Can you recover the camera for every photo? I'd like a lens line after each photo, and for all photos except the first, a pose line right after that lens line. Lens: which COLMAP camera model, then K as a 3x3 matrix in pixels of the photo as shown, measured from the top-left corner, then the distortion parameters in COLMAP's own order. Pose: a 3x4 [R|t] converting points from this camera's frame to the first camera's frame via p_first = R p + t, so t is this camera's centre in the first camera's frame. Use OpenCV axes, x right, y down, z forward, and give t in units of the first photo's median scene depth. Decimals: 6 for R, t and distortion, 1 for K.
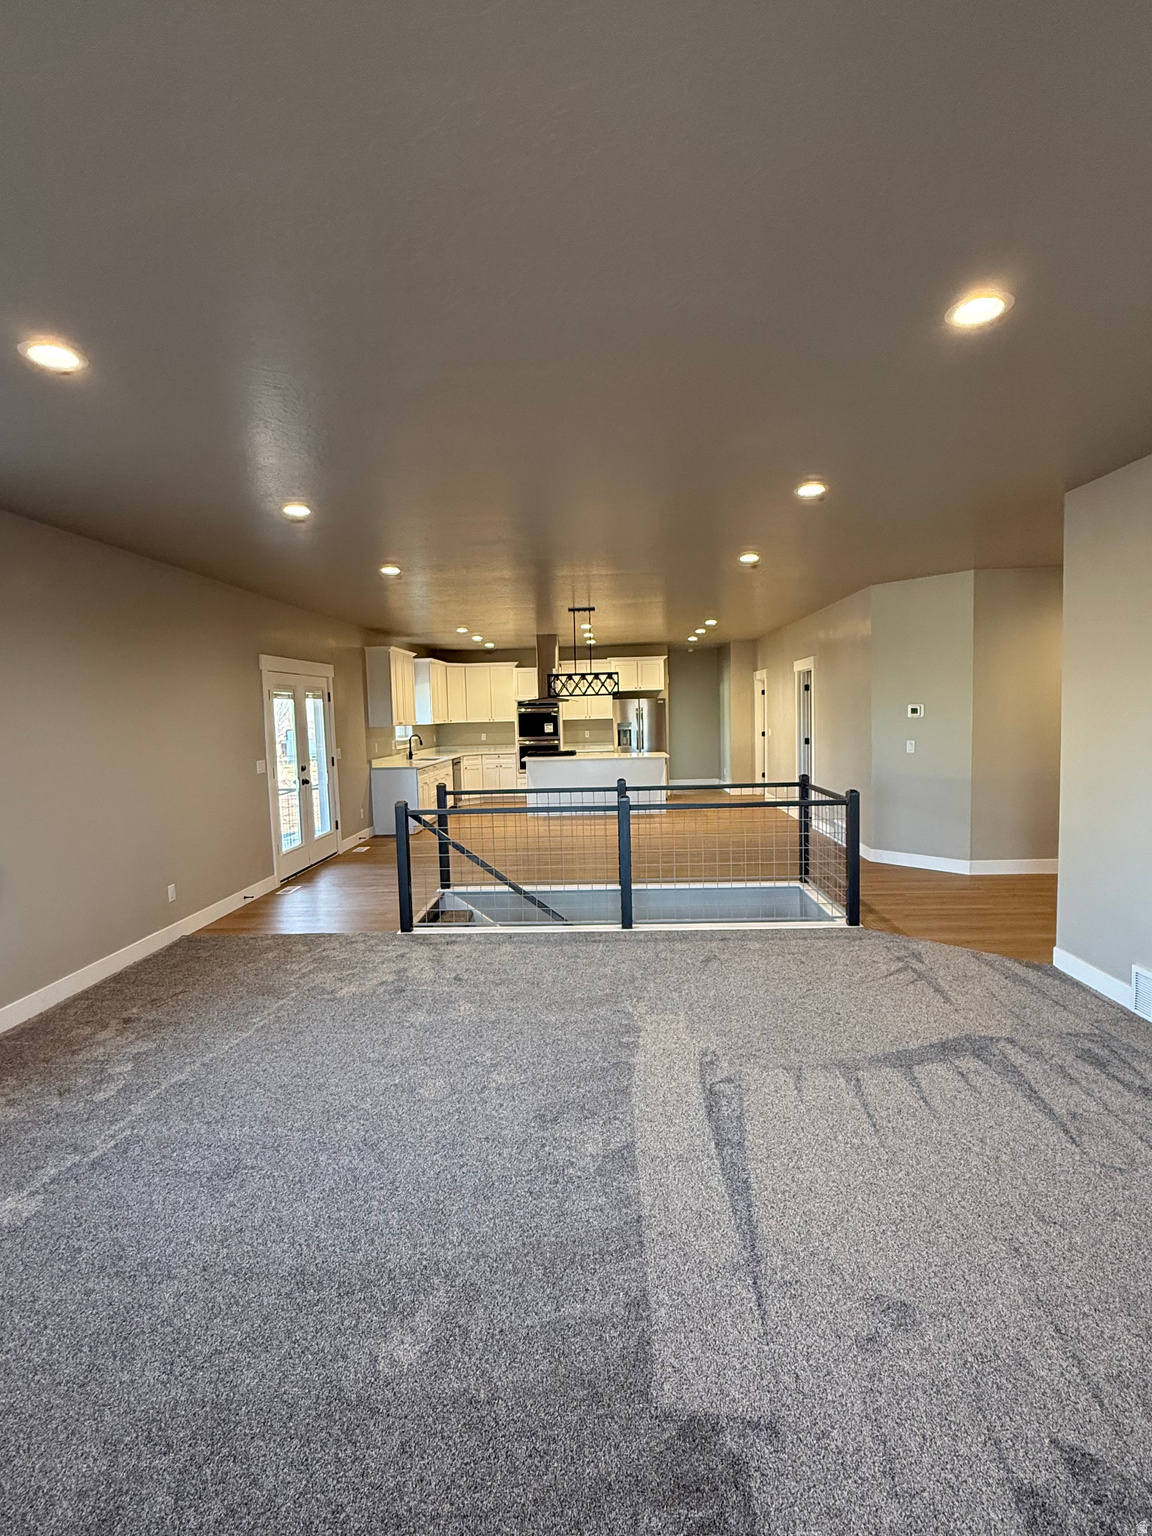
lens RADIAL K [[753.7, 0, 577.8], [0, 753.7, 767.3], [0, 0, 1]] dist [-0.002785, -0.000321]
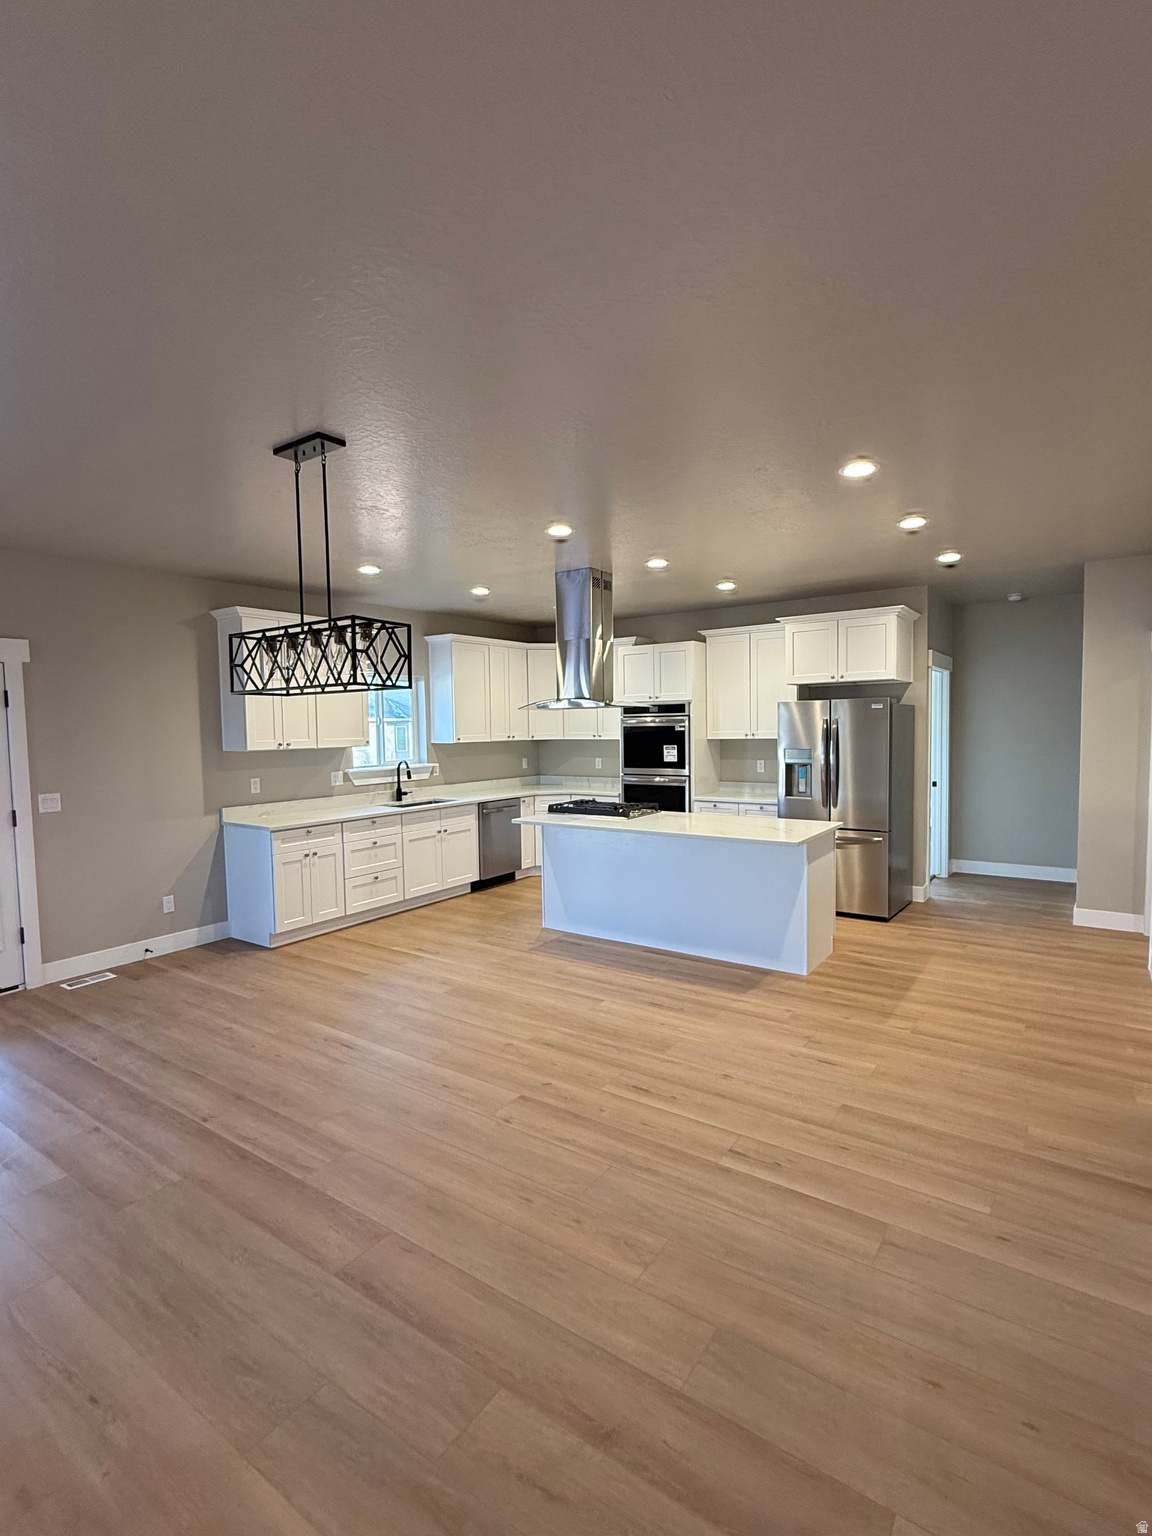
lens RADIAL K [[753.7, 0, 569.6], [0, 753.7, 769.3], [0, 0, 1]] dist [-0.002785, -0.000321]
pose [[0.838823, 0.045466, -0.542502, 0.198366], [-0.045438, 0.998877, 0.013456, -0.045312], [0.542504, 0.013363, 0.839947, 0.504910]]
